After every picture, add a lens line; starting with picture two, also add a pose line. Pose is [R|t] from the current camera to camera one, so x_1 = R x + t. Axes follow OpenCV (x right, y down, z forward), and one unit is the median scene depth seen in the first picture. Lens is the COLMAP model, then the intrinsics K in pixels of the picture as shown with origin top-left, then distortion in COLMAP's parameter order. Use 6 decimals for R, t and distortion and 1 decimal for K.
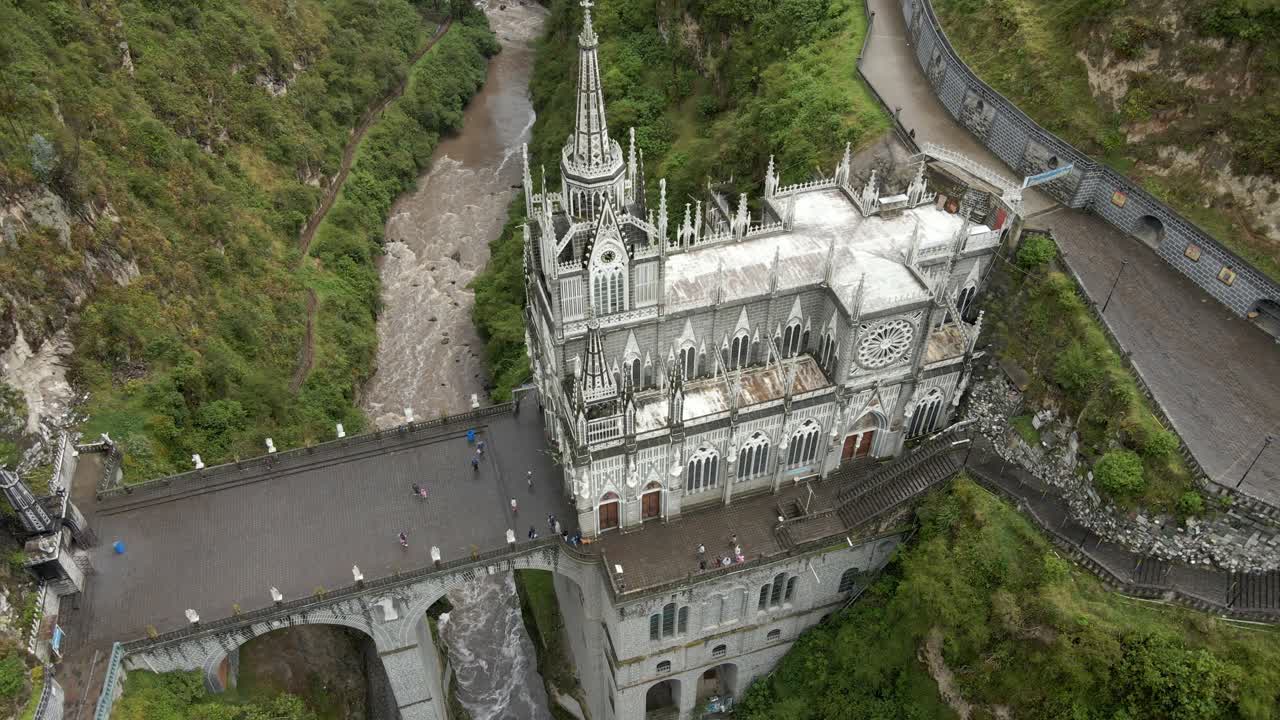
lens RADIAL K [[924.1, 0, 640.0], [0, 924.1, 360.0], [0, 0, 1]] dist [0.005856, 0.008539]
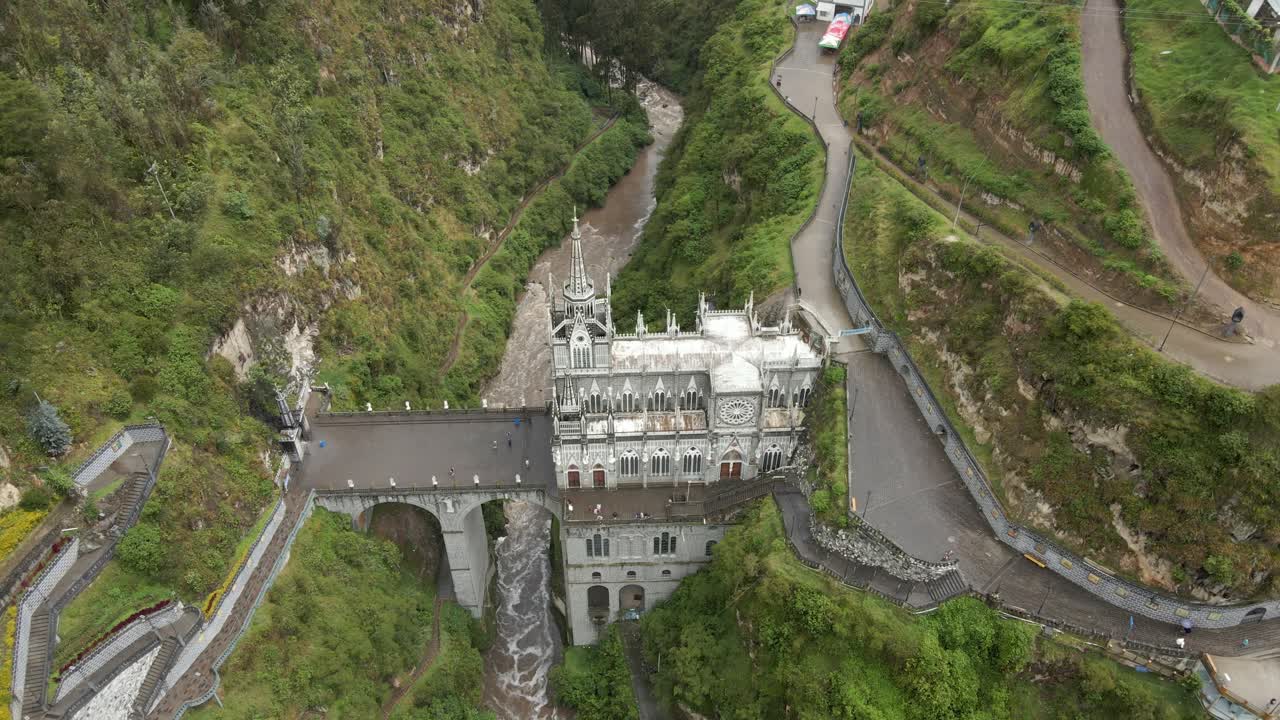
lens RADIAL K [[924.1, 0, 640.0], [0, 924.1, 360.0], [0, 0, 1]] dist [0.005856, 0.008539]
pose [[0.965736, 0.172444, -0.193951, 0.374217], [-0.178254, 0.983901, -0.012784, -0.052850], [0.188624, 0.046918, 0.980928, -0.689520]]
